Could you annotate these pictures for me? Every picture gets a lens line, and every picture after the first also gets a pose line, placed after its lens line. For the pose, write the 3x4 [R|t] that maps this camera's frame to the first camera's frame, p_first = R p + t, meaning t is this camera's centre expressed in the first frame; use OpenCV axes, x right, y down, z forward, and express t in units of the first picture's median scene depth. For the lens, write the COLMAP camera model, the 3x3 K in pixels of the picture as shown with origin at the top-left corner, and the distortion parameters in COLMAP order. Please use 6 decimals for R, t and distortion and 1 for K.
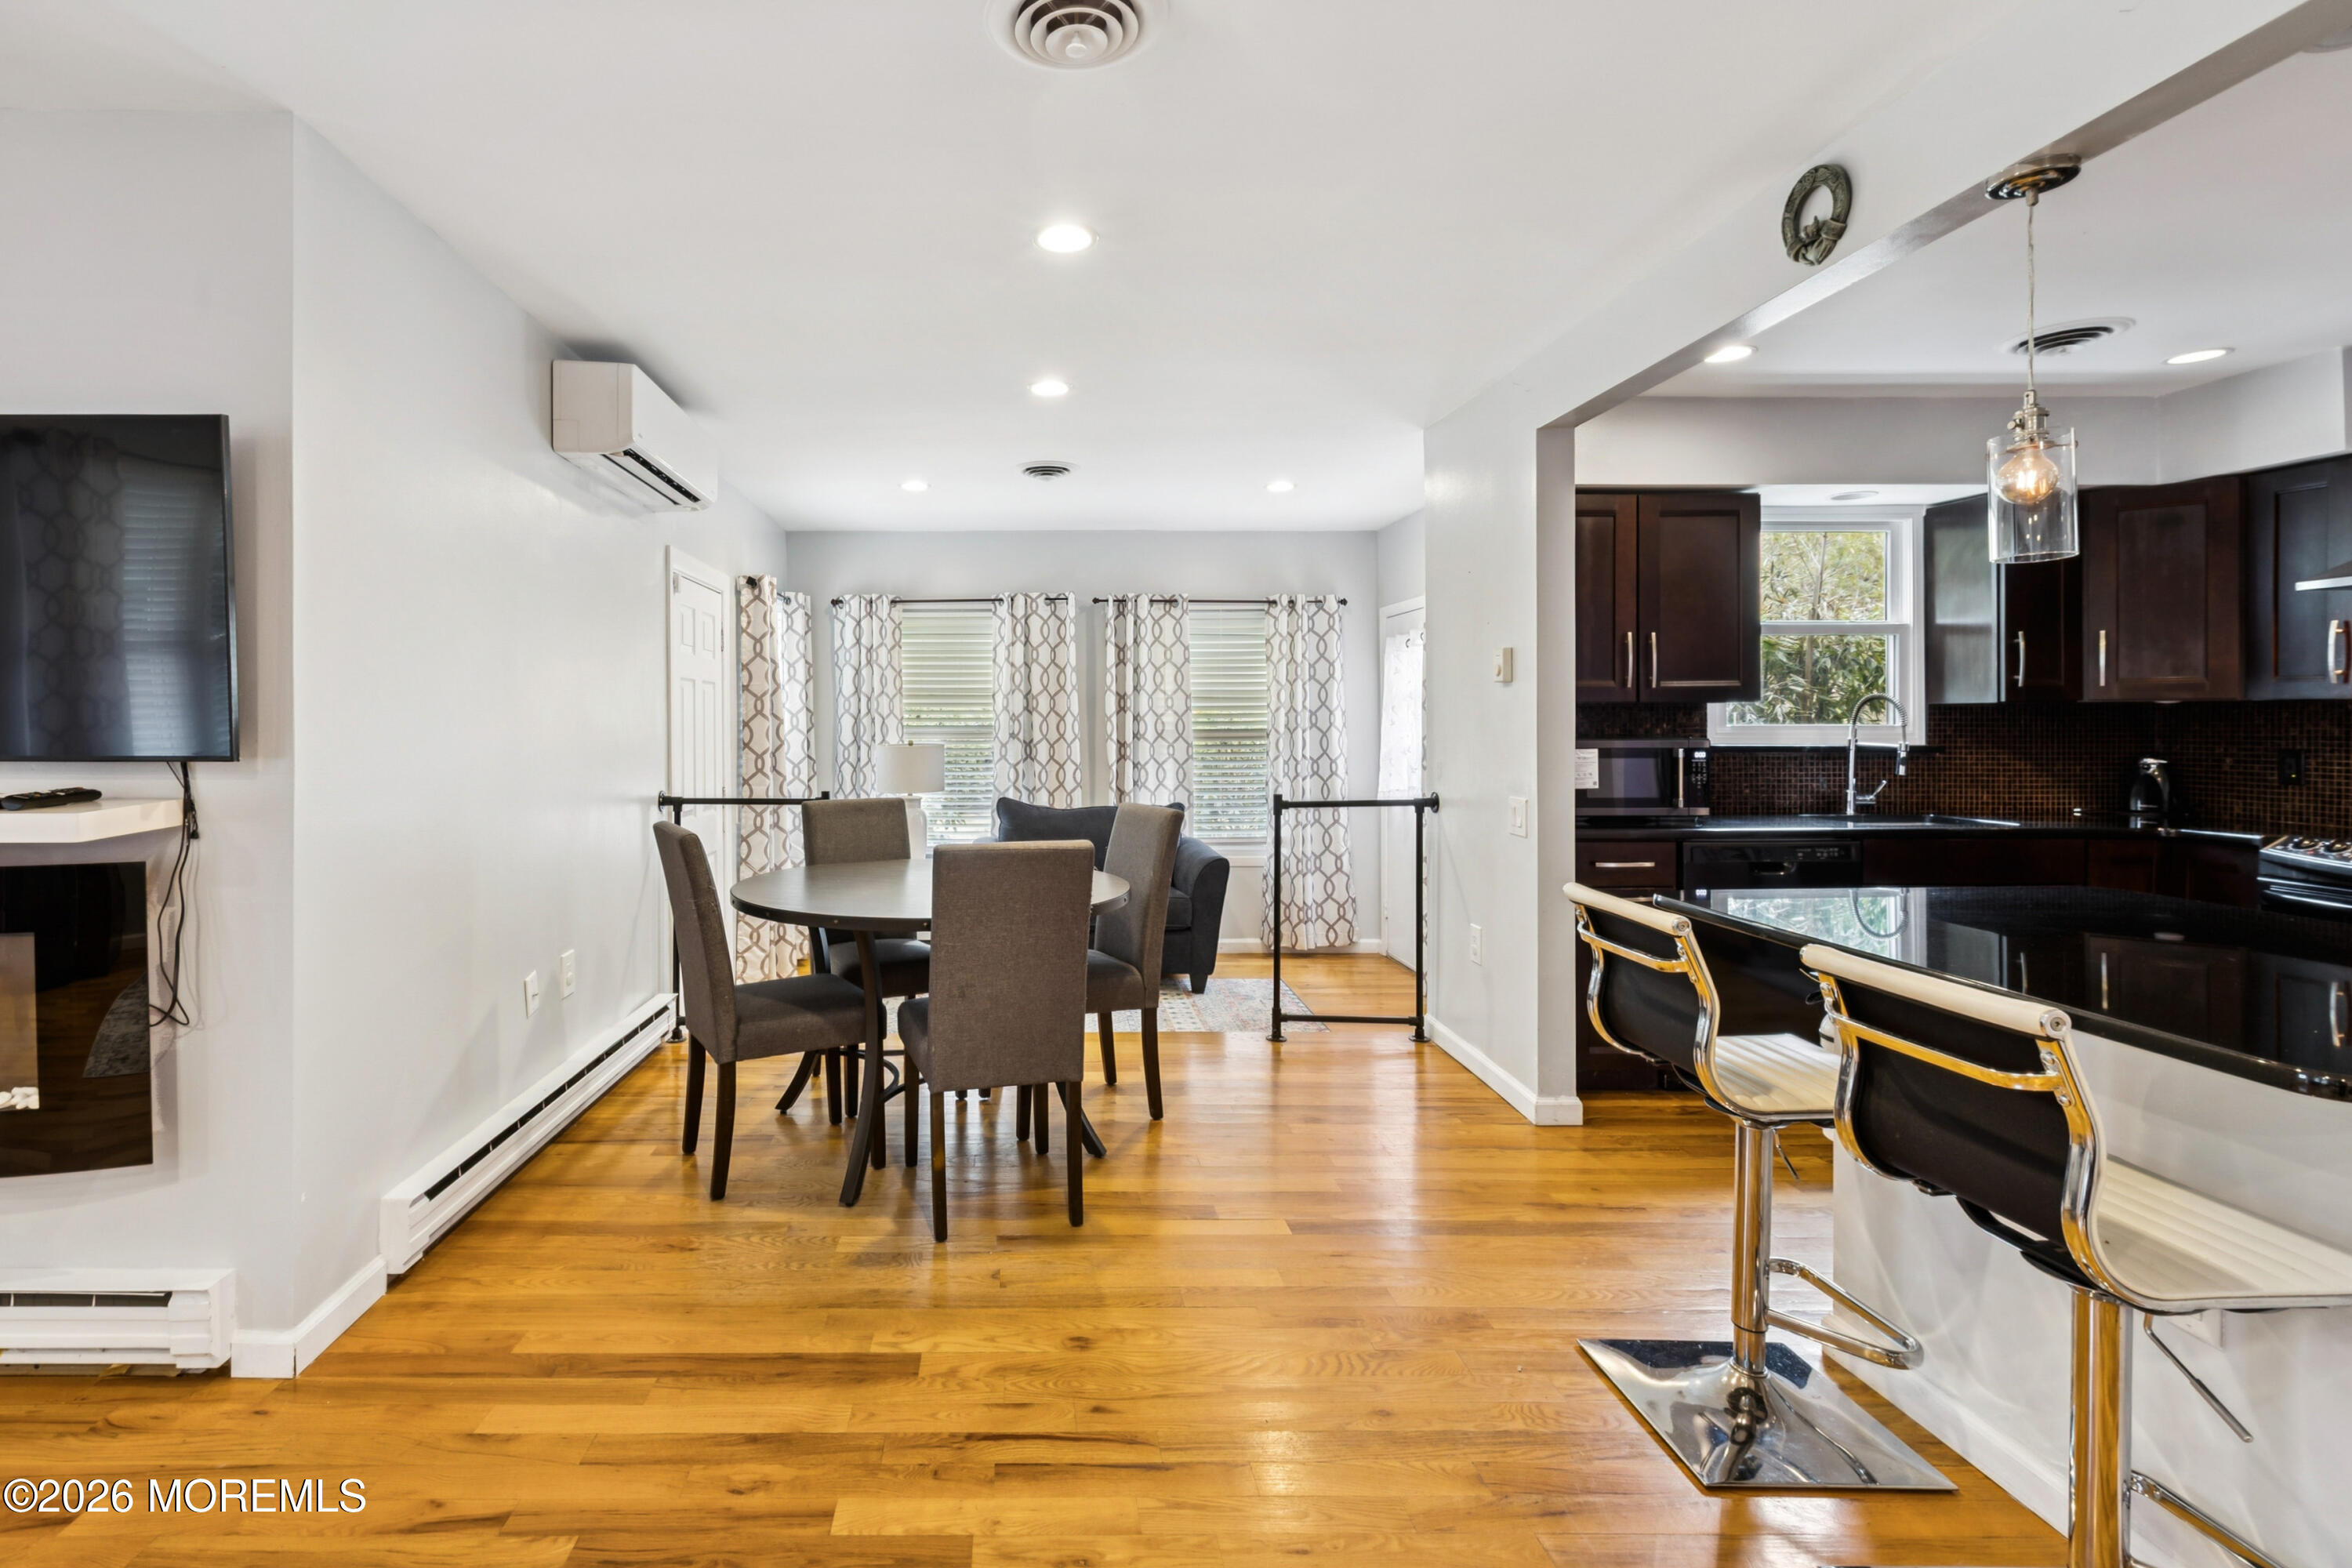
lens RADIAL K [[1109.4, 0, 967.4], [0, 1109.4, 725.8], [0, 0, 1]] dist [-0.007111, -0.000205]
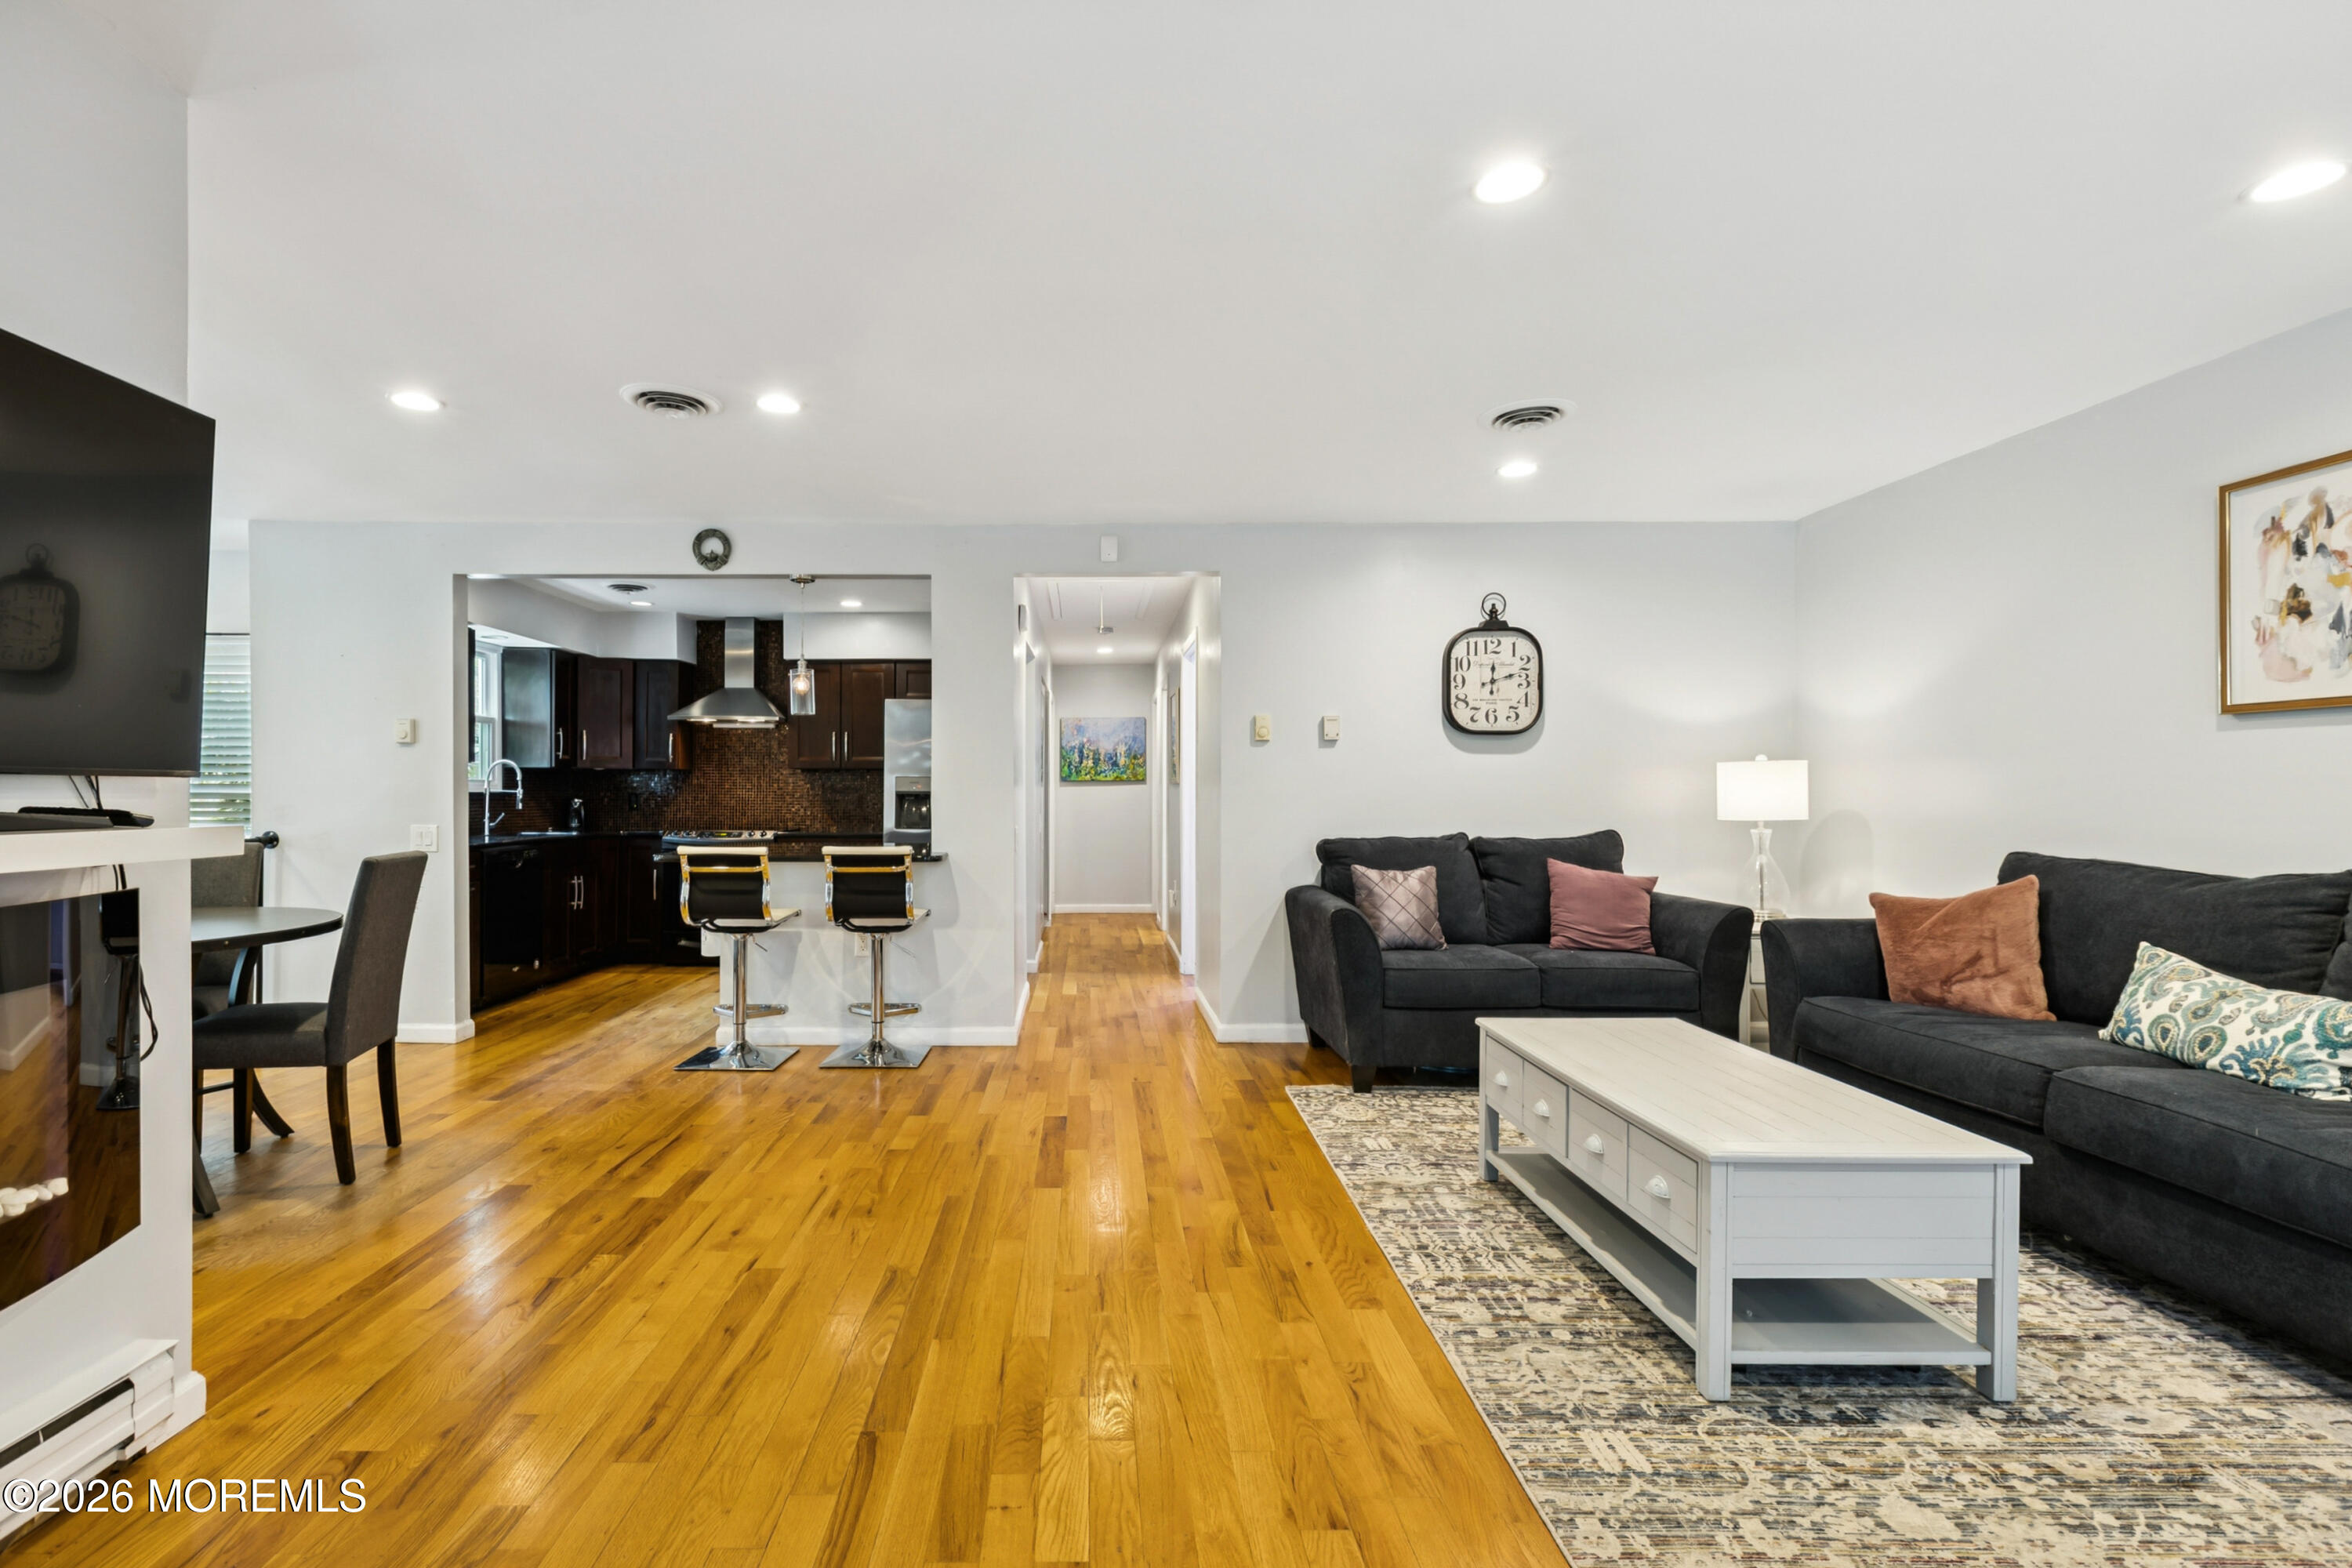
lens RADIAL K [[1091.5, 0, 1095.6], [0, 1091.5, 789.4], [0, 0, 1]] dist [-0.003242, -0.000246]
pose [[0.008916, 0.004803, 0.999949, -0.813824], [0.002644, 0.999985, -0.004827, 0.025682], [-0.999957, 0.002686, 0.008903, 0.110030]]
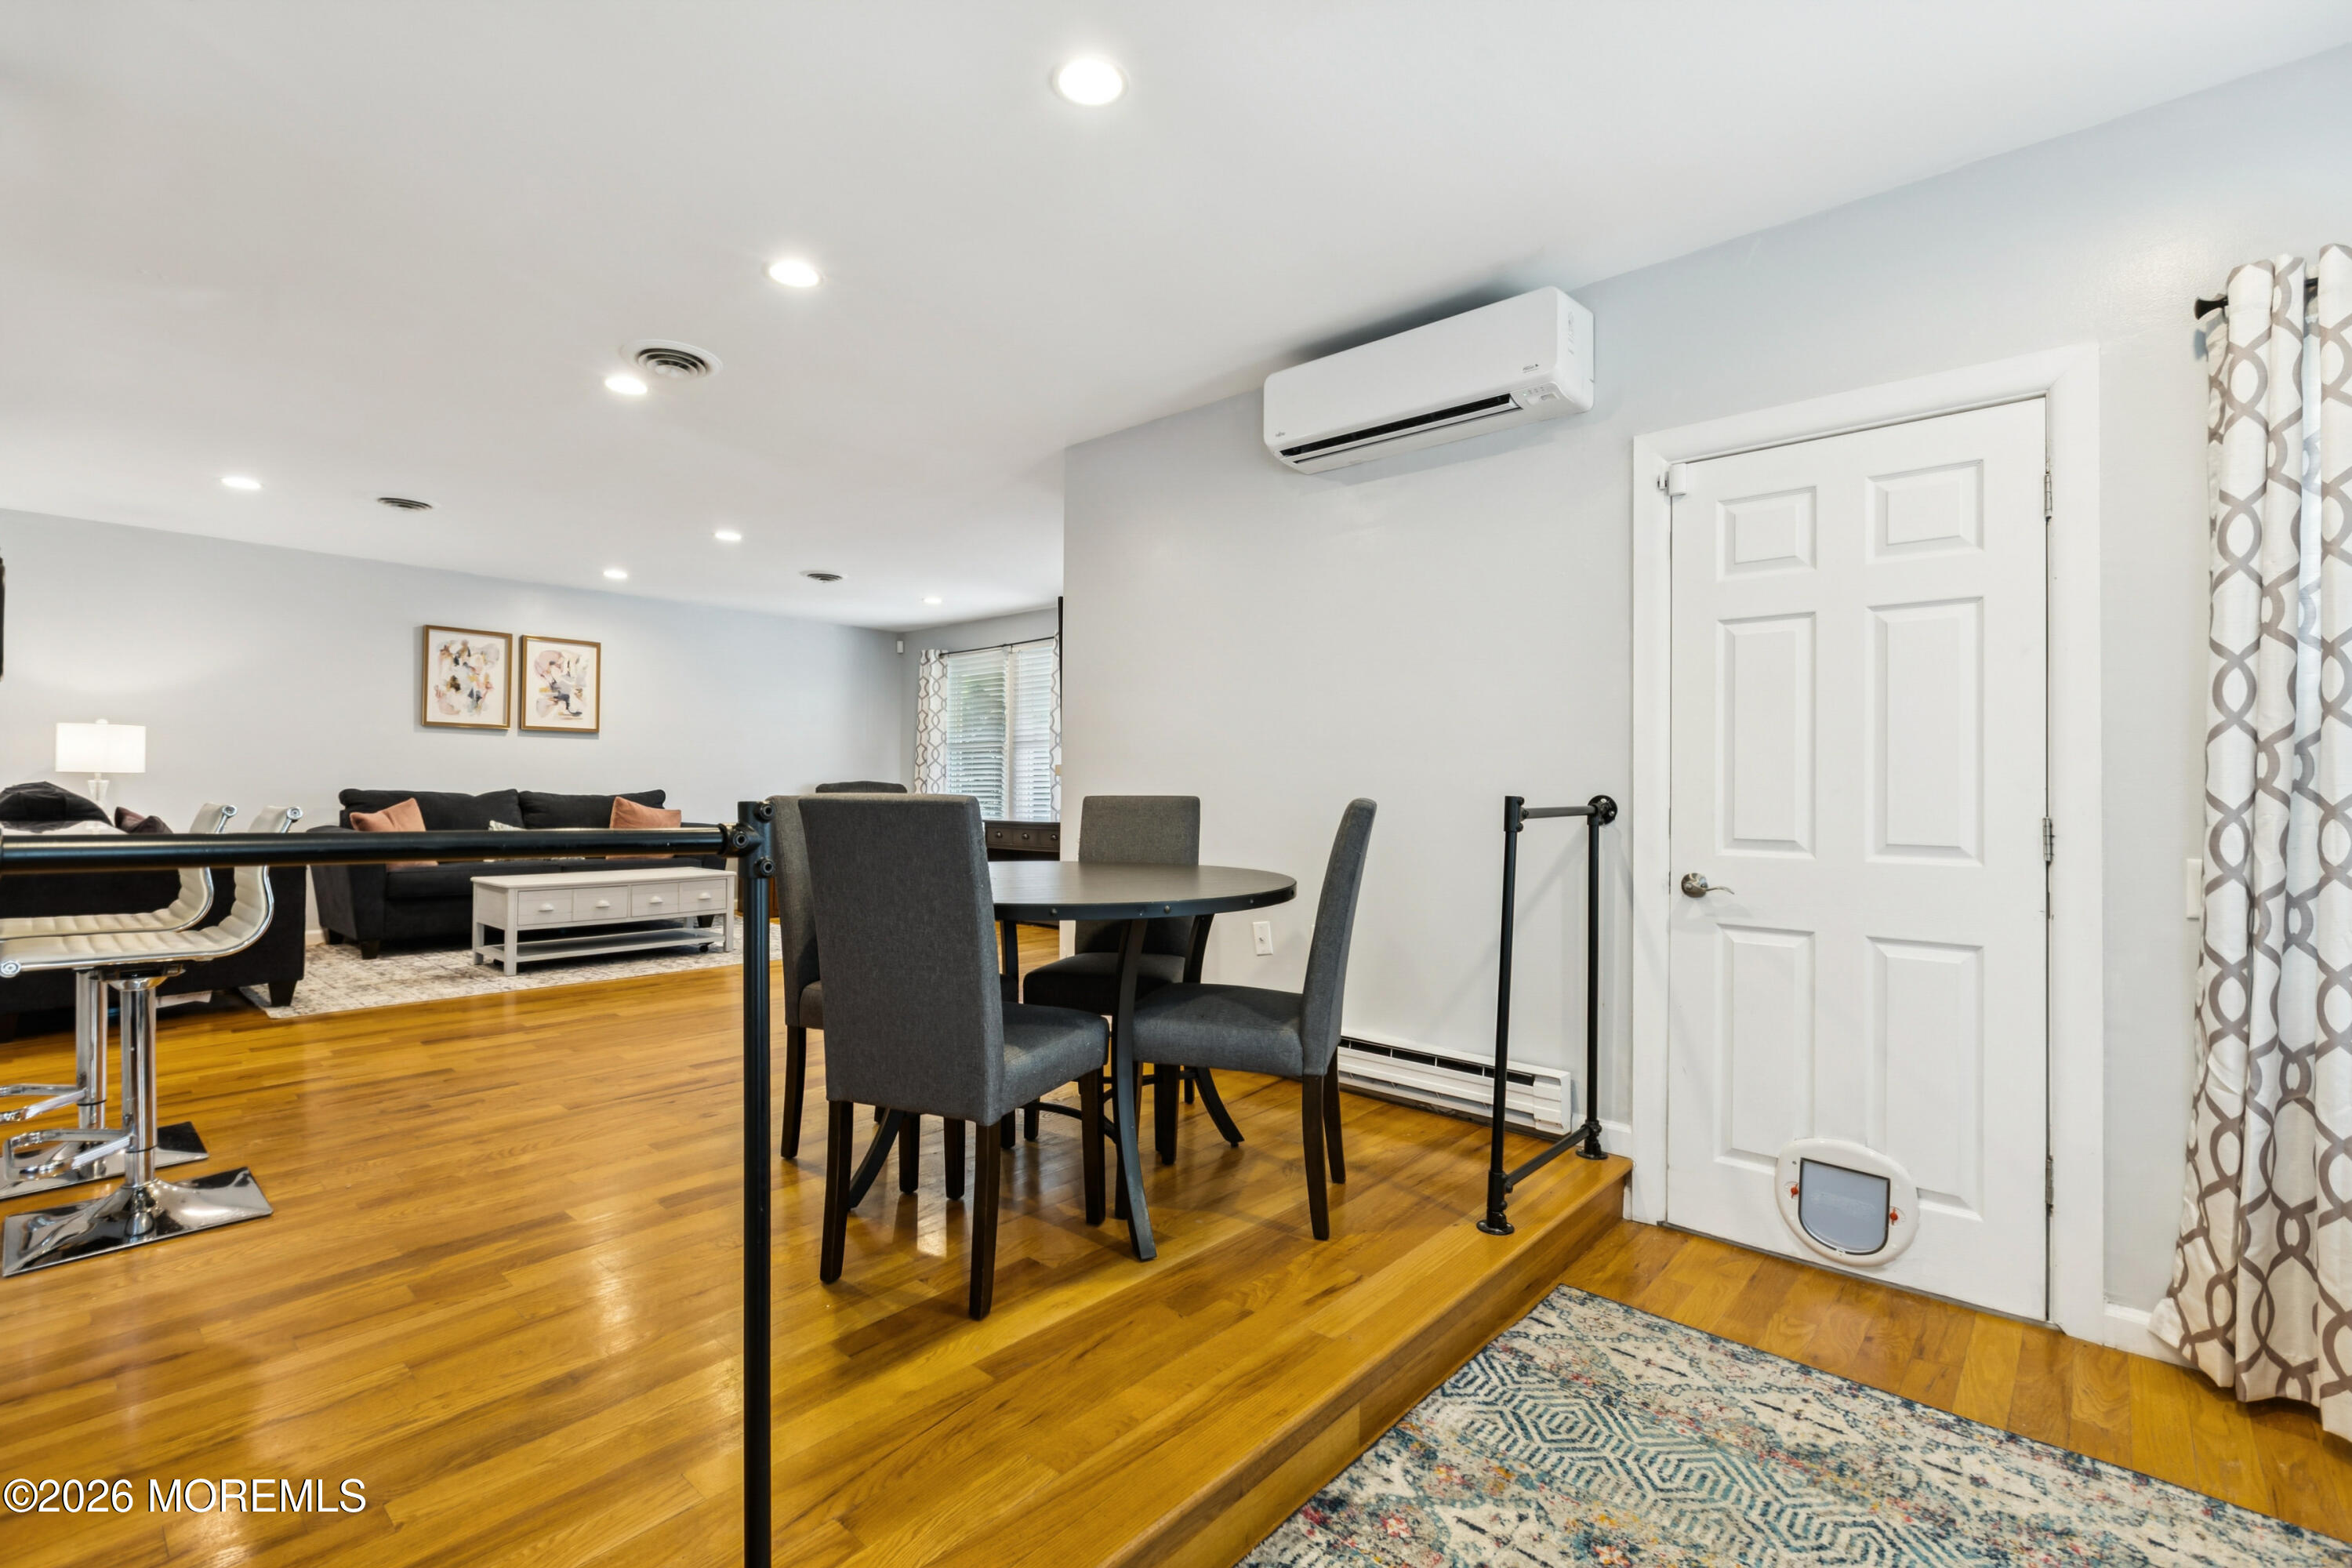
lens RADIAL K [[1061.2, 0, 1141.3], [0, 1061.2, 771.3], [0, 0, 1]] dist [0.013255, 0.000141]
pose [[-0.684816, -0.017687, -0.728502, 0.429143], [-0.008578, 0.999832, -0.016210, 0.063292], [0.728666, -0.004851, -0.684852, 1.345925]]
